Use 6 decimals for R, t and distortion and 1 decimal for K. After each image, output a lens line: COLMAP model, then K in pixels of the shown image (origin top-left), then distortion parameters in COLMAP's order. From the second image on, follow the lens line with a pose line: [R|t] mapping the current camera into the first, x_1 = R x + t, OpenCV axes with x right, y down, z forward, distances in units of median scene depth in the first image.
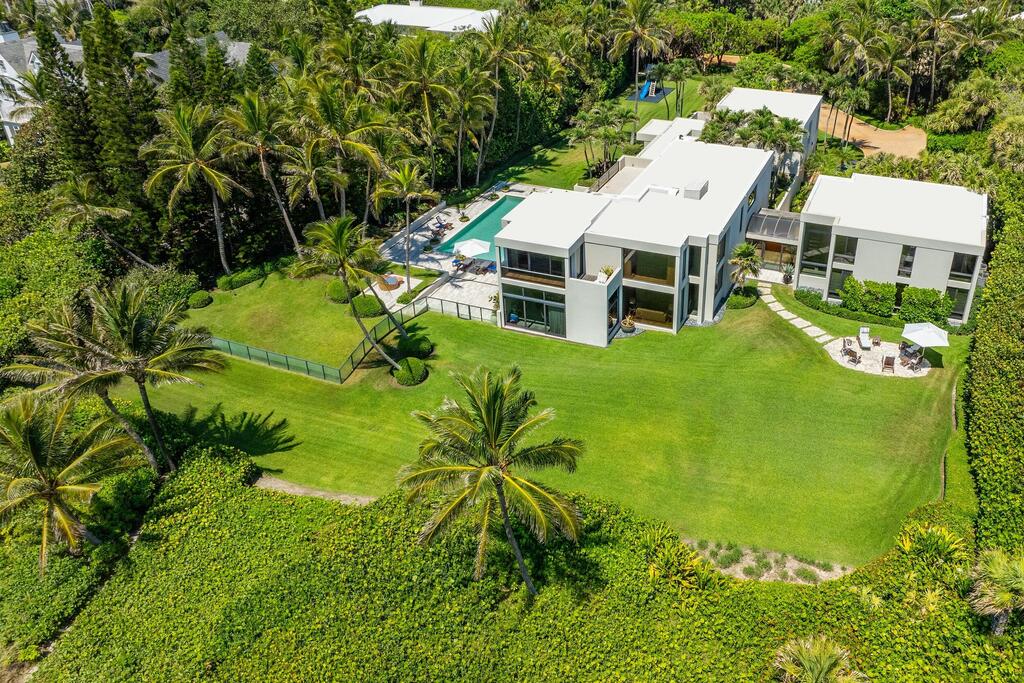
lens RADIAL K [[853.3, 0, 602.6], [0, 853.3, 314.3], [0, 0, 1]] dist [-0.003134, 0.004844]
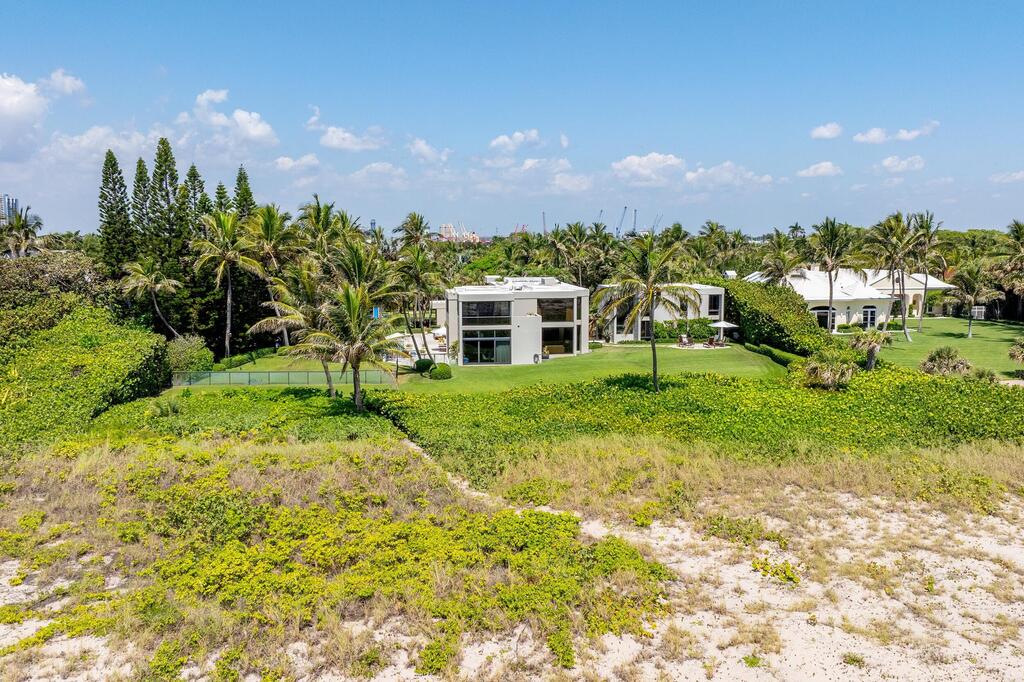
lens RADIAL K [[867.3, 0, 512.0], [0, 867.3, 341.0], [0, 0, 1]] dist [-0.016229, -0.012880]
pose [[0.875122, -0.053959, 0.480884, -0.731290], [0.241369, 0.909988, -0.337140, 0.477657], [-0.419406, 0.411109, 0.809375, -0.177439]]
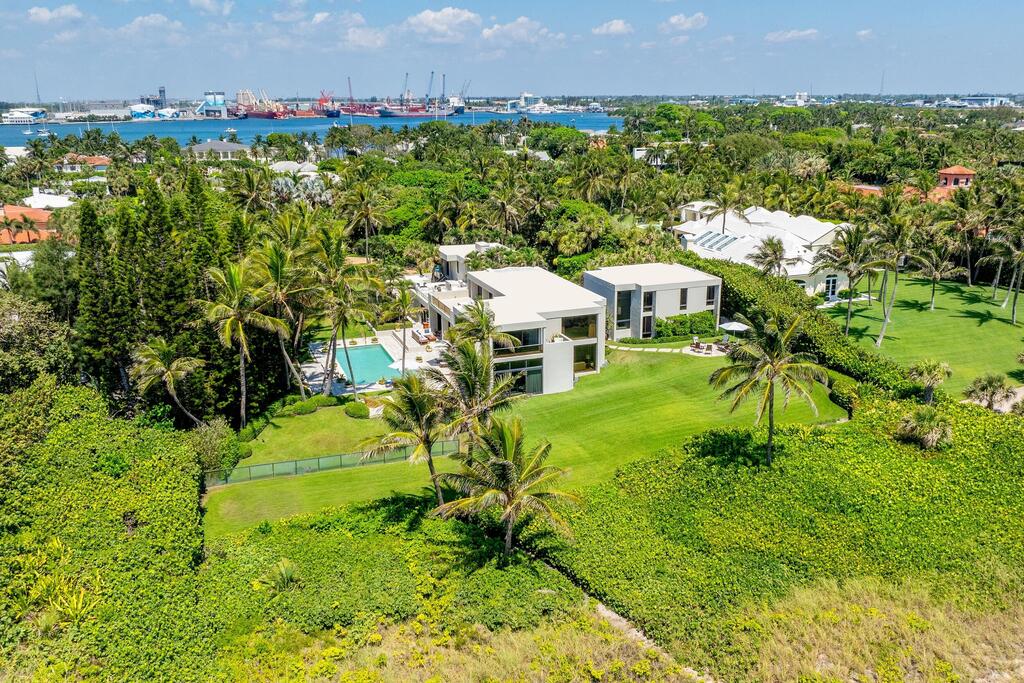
lens RADIAL K [[859.5, 0, 512.0], [0, 859.5, 341.5], [0, 0, 1]] dist [-0.016336, -0.012600]
pose [[0.743759, -0.182528, 0.643044, -0.915685], [0.337718, 0.932797, -0.125839, 0.103414], [-0.576861, 0.310762, 0.755420, 0.005032]]
